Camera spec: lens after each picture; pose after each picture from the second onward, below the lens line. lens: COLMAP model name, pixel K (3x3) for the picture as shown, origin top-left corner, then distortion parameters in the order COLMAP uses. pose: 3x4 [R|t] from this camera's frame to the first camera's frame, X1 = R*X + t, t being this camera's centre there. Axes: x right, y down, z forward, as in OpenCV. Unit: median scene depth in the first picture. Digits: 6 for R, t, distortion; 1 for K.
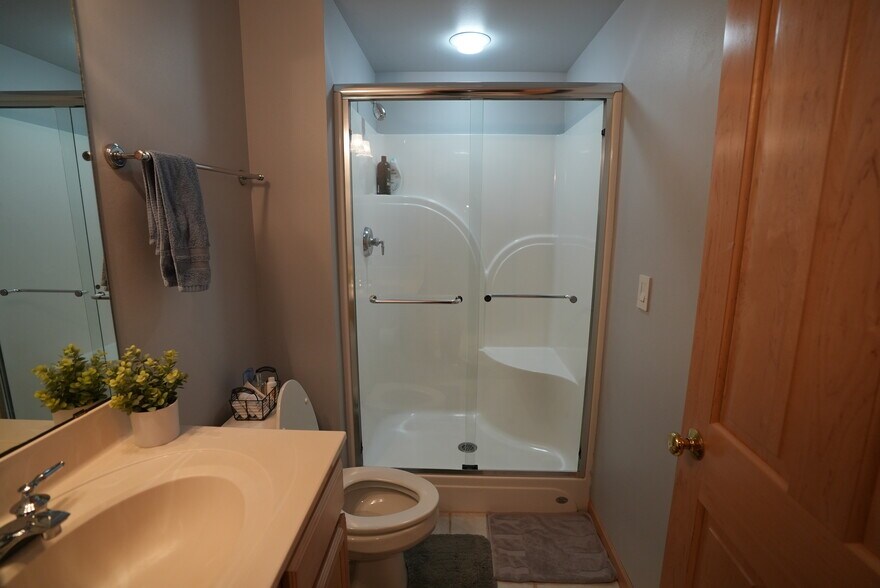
lens RADIAL K [[409.2, 0, 434.9], [0, 409.2, 289.1], [0, 0, 1]] dist [-0.052122, 0.016074]
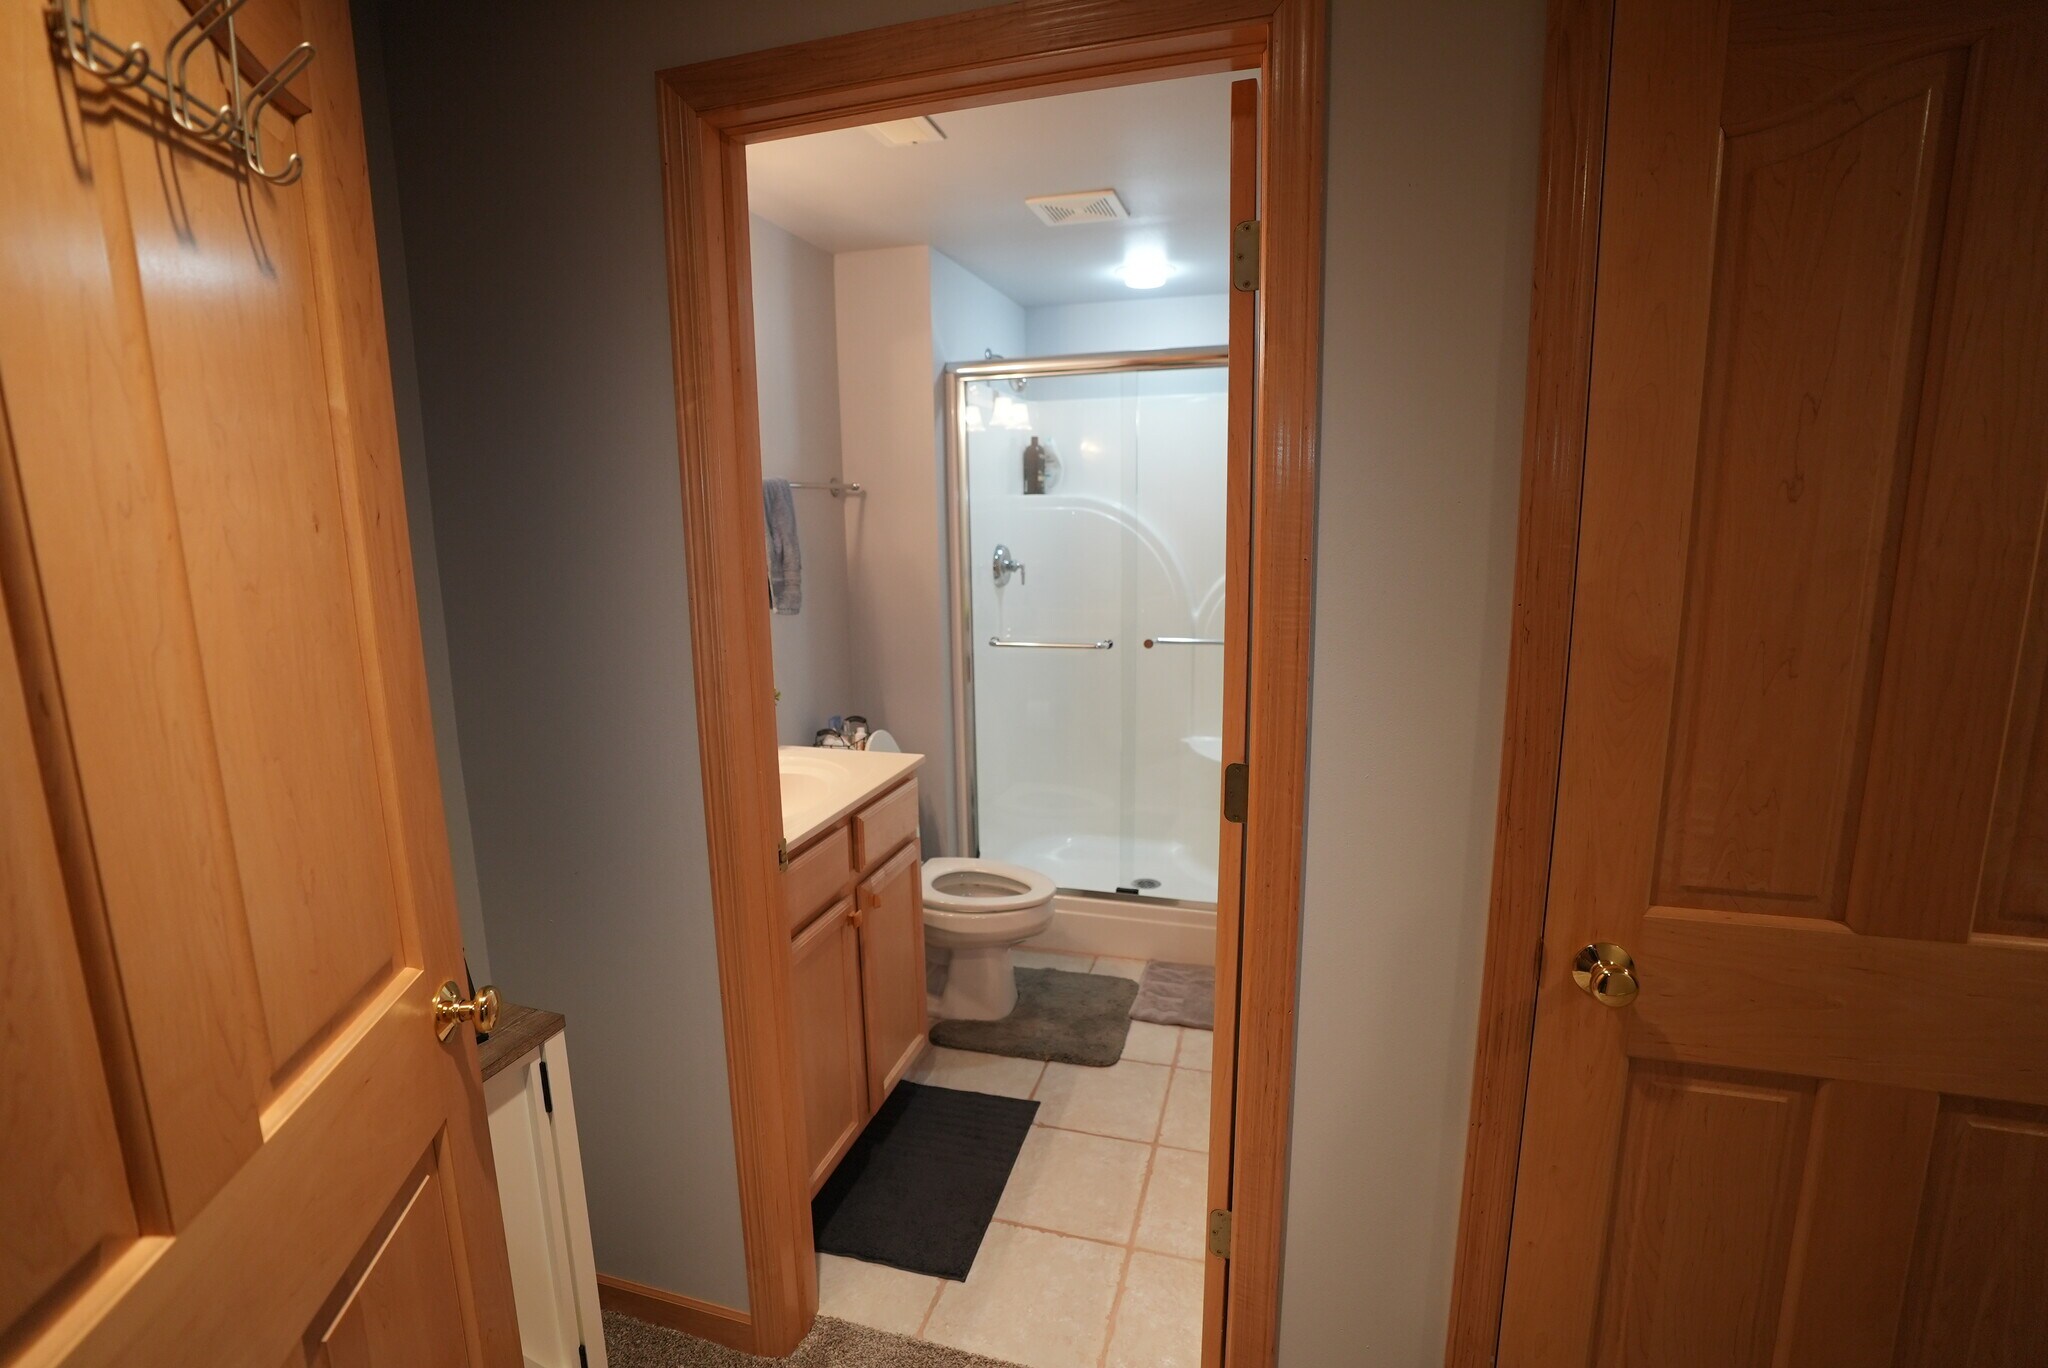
lens RADIAL K [[952.4, 0, 1019.3], [0, 952.4, 685.0], [0, 0, 1]] dist [-0.052122, 0.016074]
pose [[0.969836, 0.030818, -0.241801, 0.340685], [-0.029123, 0.999520, 0.010579, 0.088867], [0.242011, -0.003218, 0.970268, -0.729015]]
